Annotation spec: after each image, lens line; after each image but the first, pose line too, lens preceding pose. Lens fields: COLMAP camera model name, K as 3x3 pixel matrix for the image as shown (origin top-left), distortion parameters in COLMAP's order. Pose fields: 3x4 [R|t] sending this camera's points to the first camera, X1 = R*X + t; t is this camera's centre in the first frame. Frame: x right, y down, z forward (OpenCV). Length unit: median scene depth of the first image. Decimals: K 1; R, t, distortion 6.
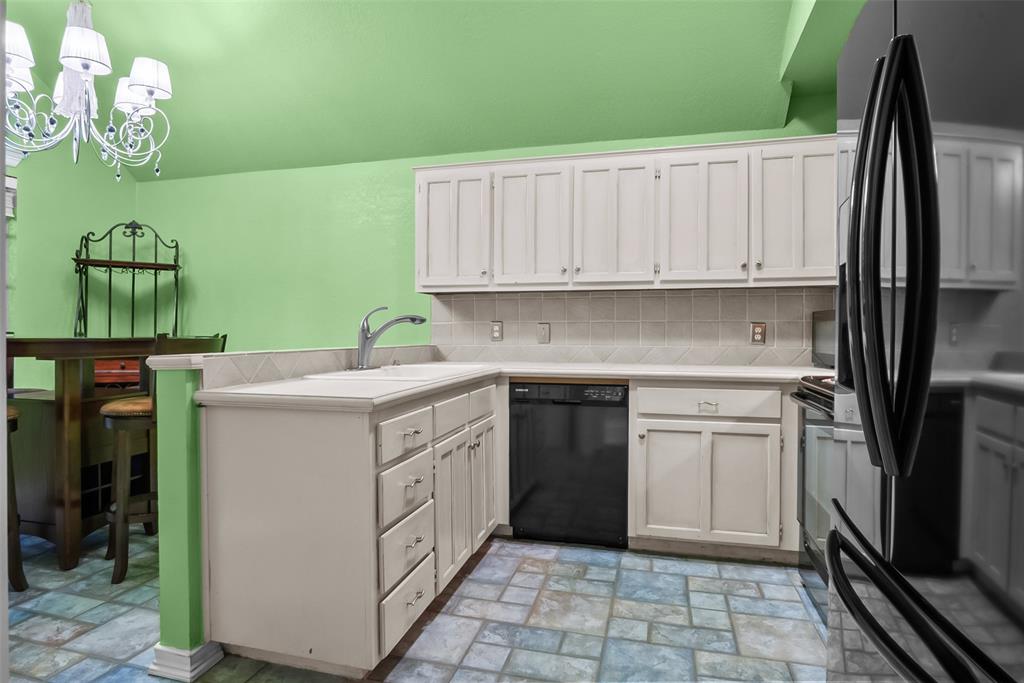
lens RADIAL K [[558.2, 0, 508.5], [0, 558.2, 337.6], [0, 0, 1]] dist [-0.017393, 0.001891]
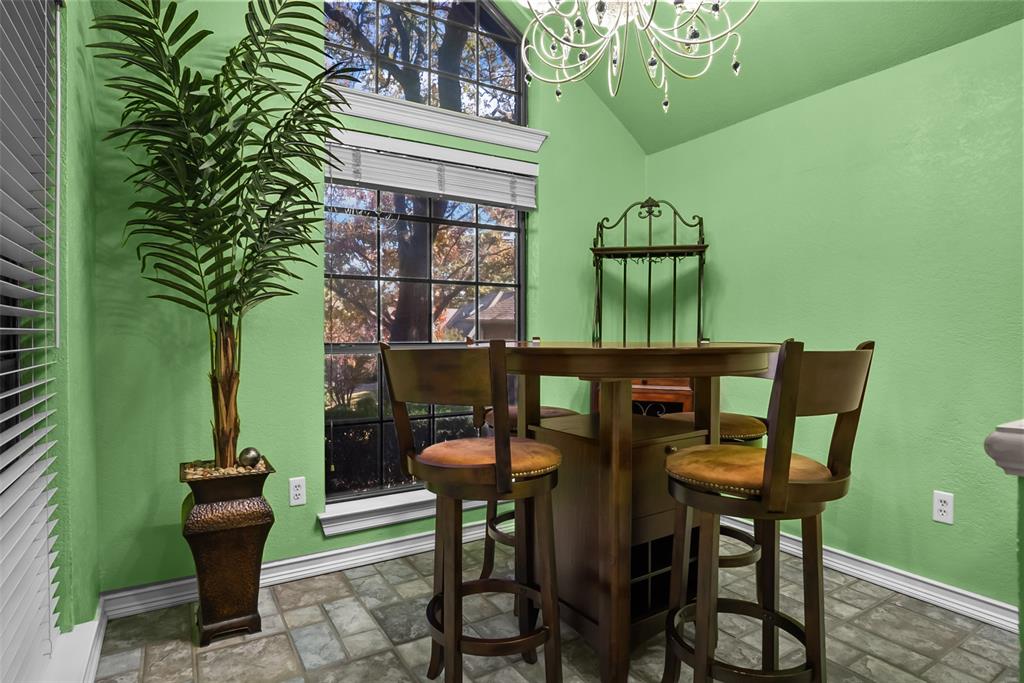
lens RADIAL K [[558.2, 0, 508.5], [0, 558.2, 337.6], [0, 0, 1]] dist [-0.017393, 0.001891]
pose [[0.731496, -0.000660, -0.681846, -0.413039], [-0.001553, 0.999995, -0.002634, -0.008606], [0.681844, 0.002986, 0.731491, 0.405135]]
